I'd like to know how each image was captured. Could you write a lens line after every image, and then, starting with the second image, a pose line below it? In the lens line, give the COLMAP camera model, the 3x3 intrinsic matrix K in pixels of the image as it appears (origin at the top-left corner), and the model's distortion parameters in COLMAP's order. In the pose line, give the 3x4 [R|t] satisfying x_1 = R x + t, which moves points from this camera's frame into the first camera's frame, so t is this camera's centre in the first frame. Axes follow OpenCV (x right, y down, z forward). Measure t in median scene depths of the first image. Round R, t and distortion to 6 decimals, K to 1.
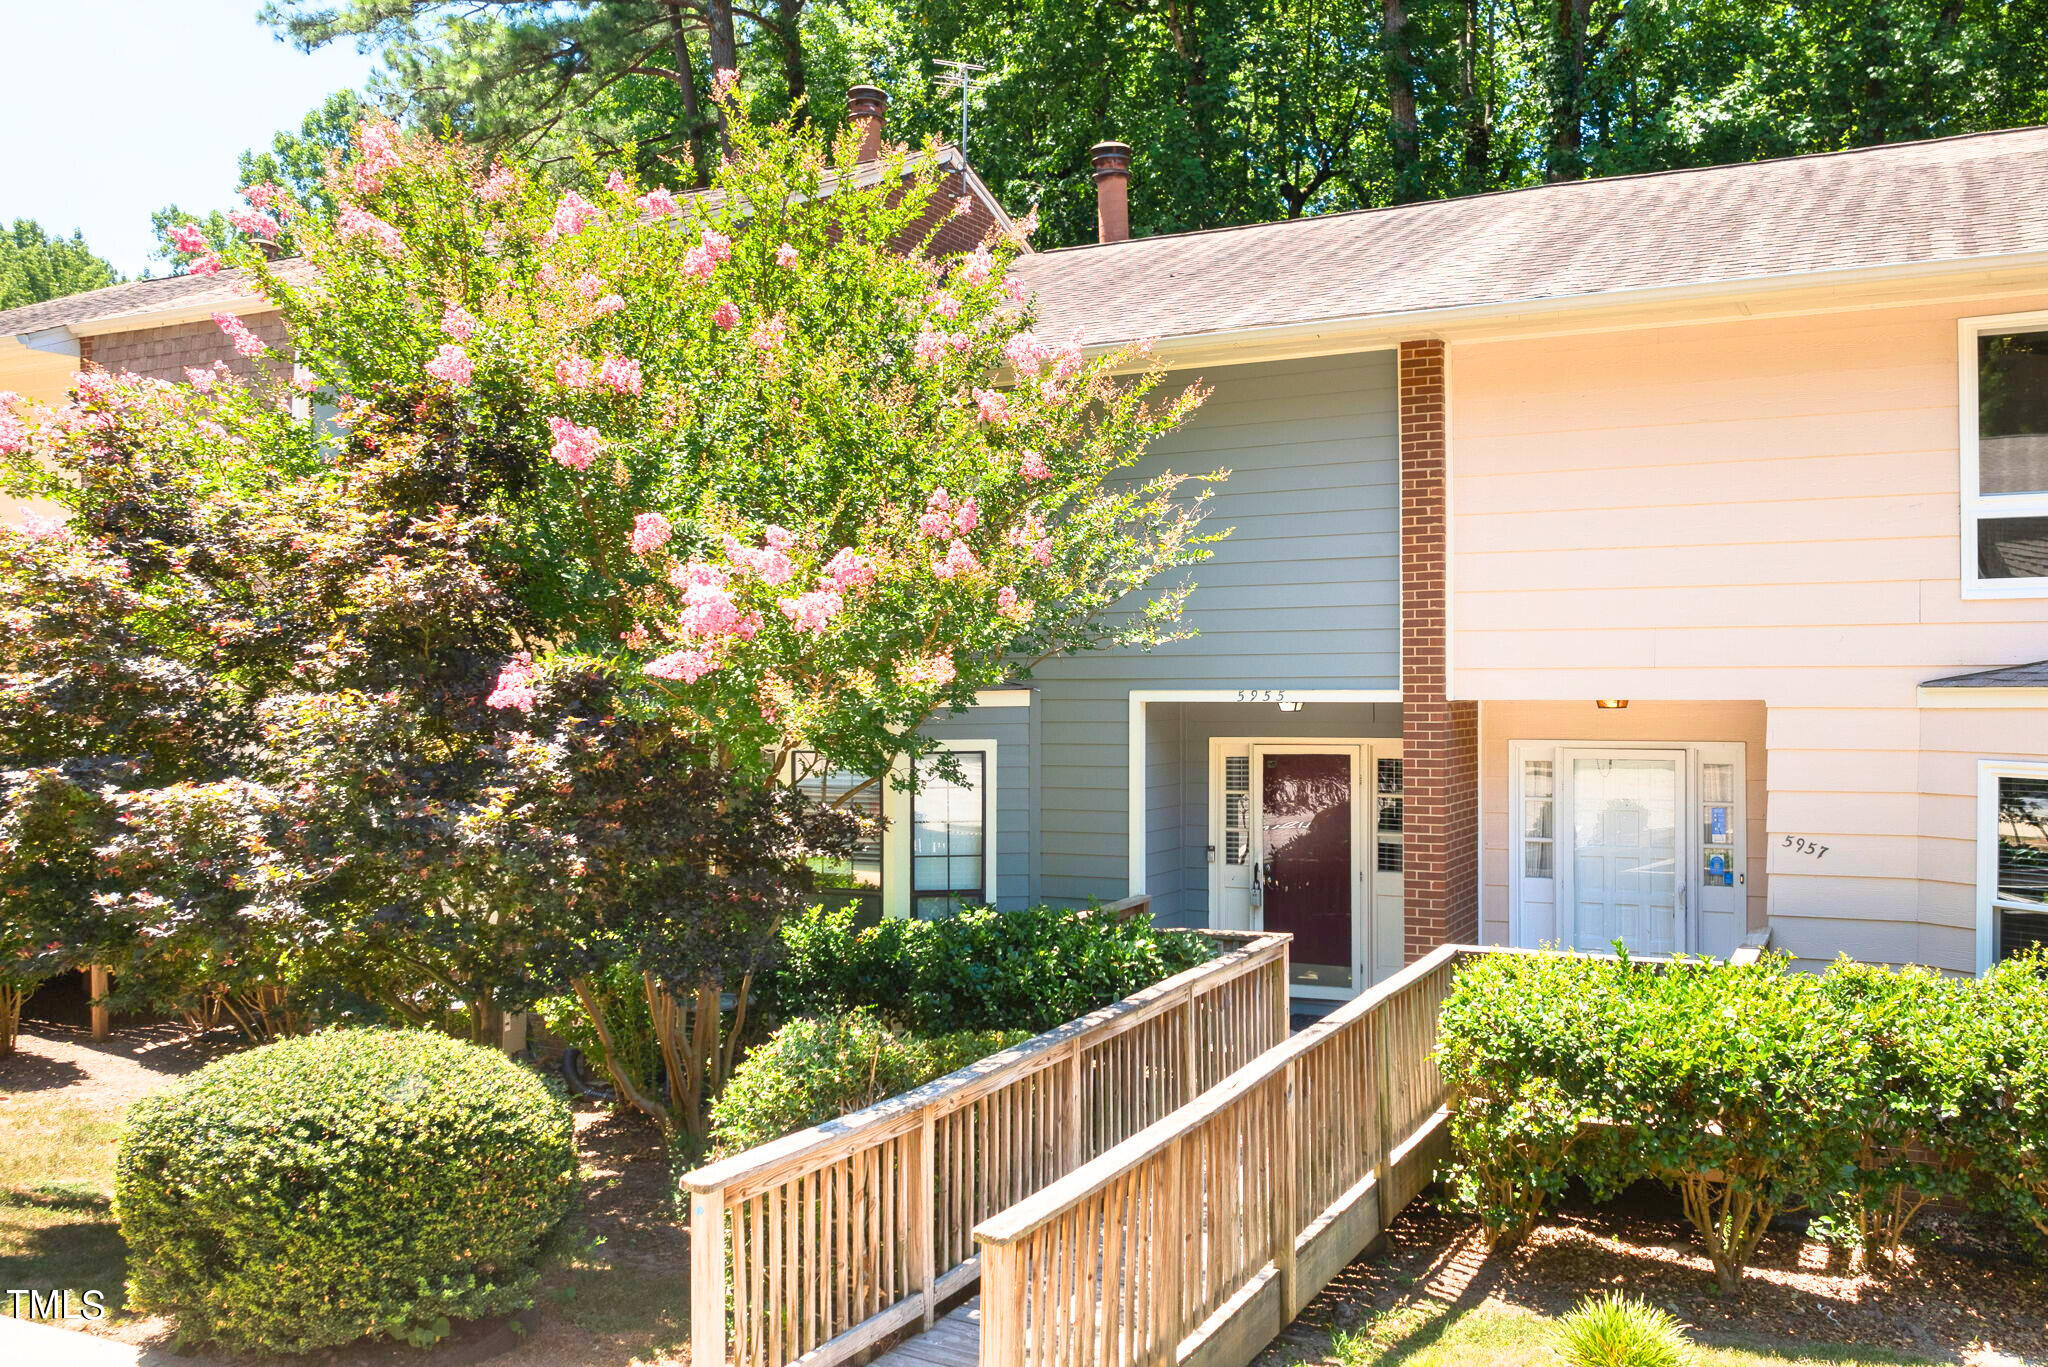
lens RADIAL K [[1721.5, 0, 1152.4], [0, 1721.5, 679.4], [0, 0, 1]] dist [-0.018153, -0.008151]
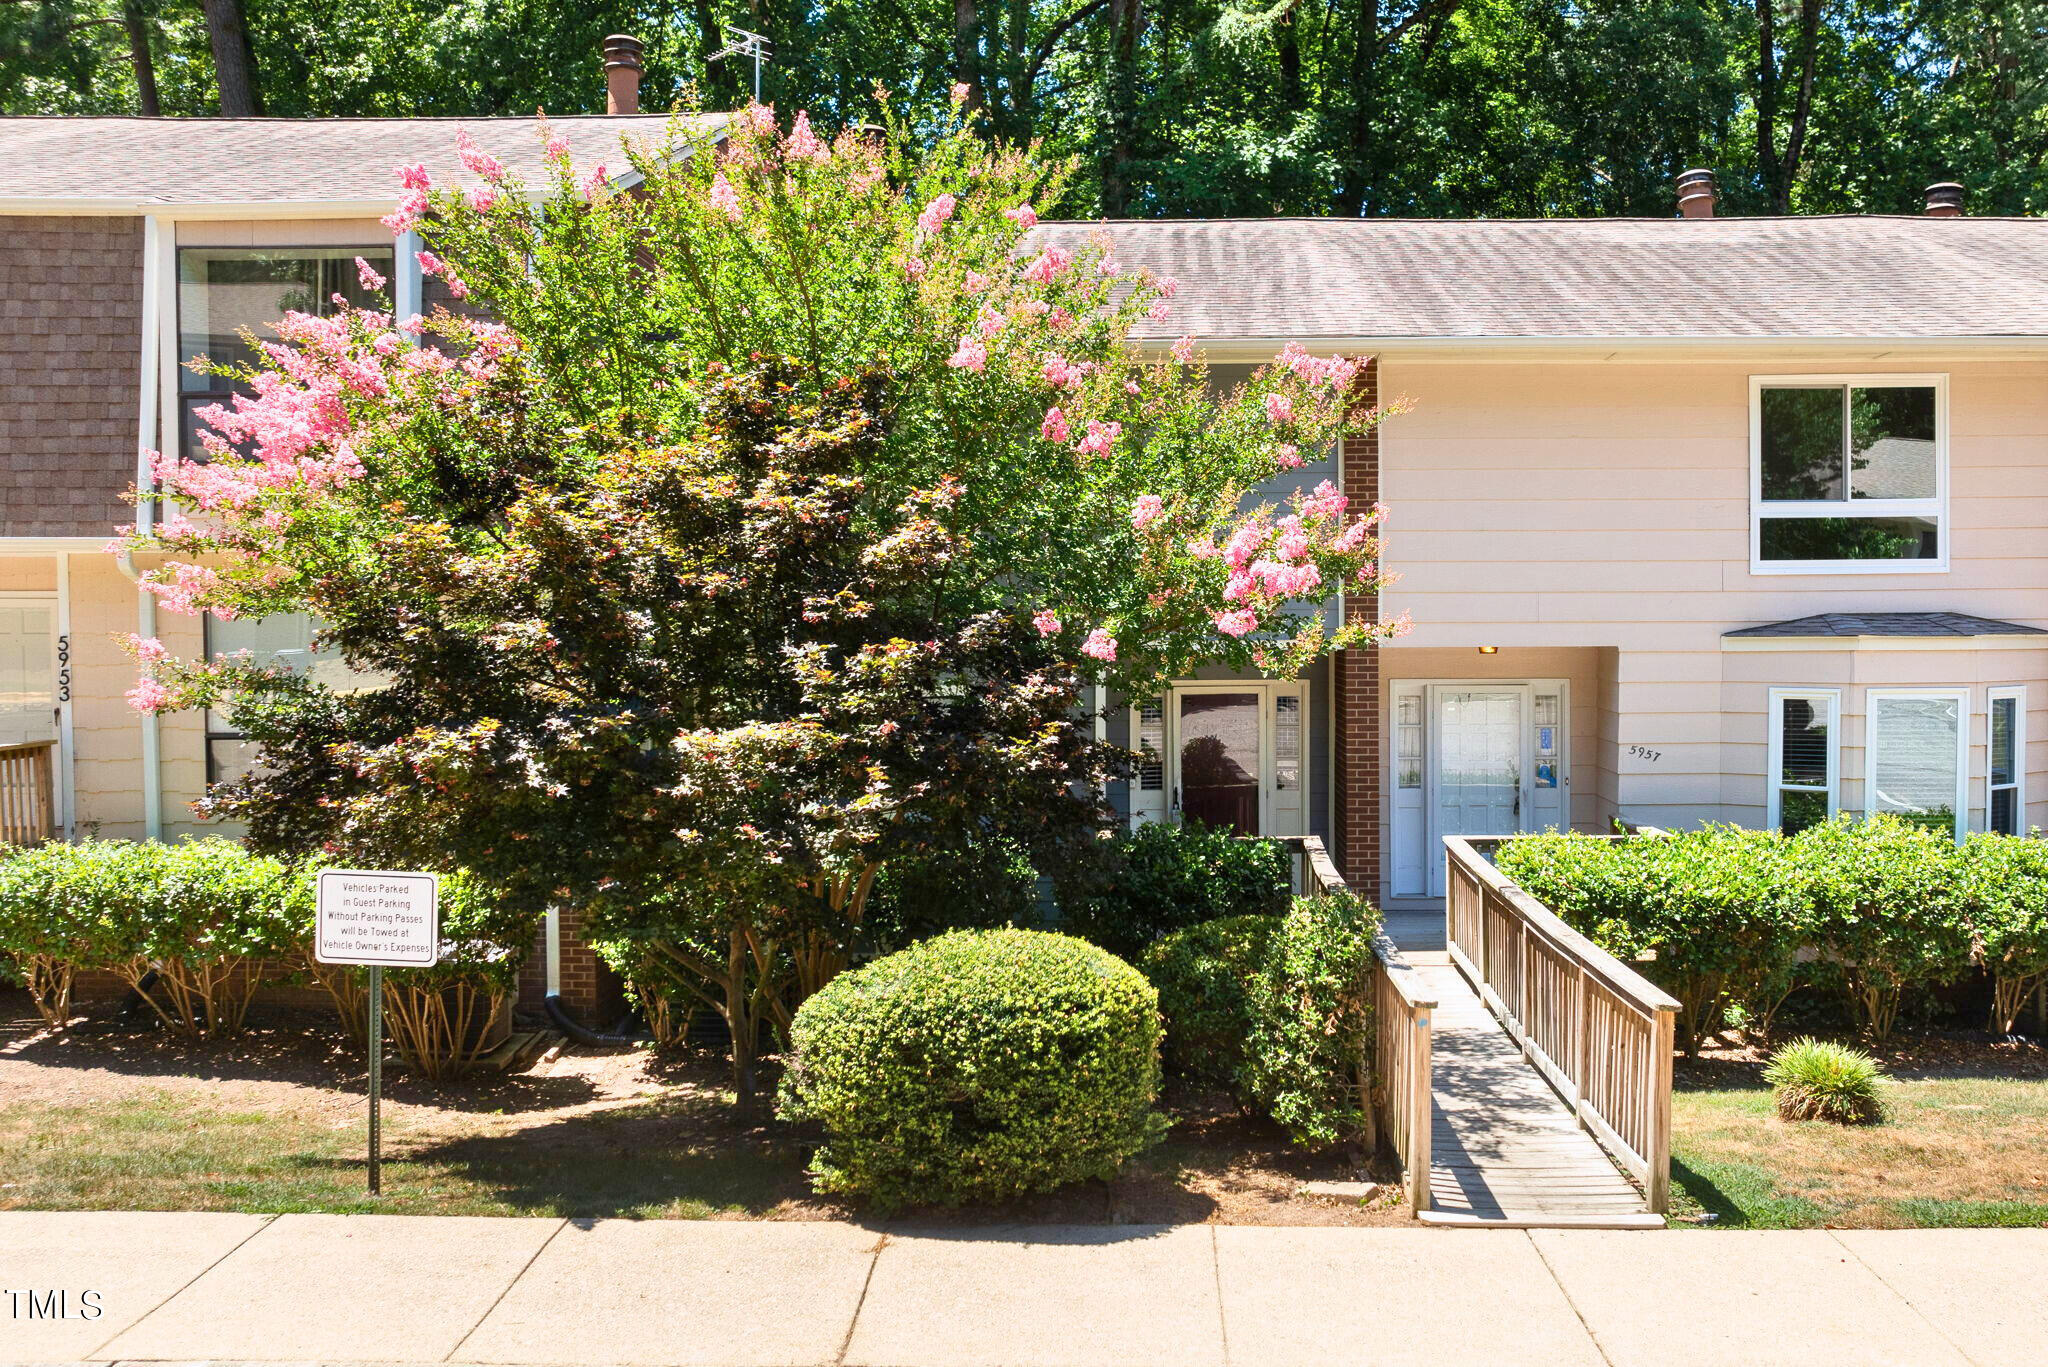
lens RADIAL K [[1721.5, 0, 1152.4], [0, 1721.5, 679.4], [0, 0, 1]] dist [-0.018153, -0.008151]
pose [[0.900770, -0.010785, 0.434163, -0.586579], [-0.000952, 0.999640, 0.026807, 0.002106], [-0.434296, -0.024560, 0.900435, -0.065397]]
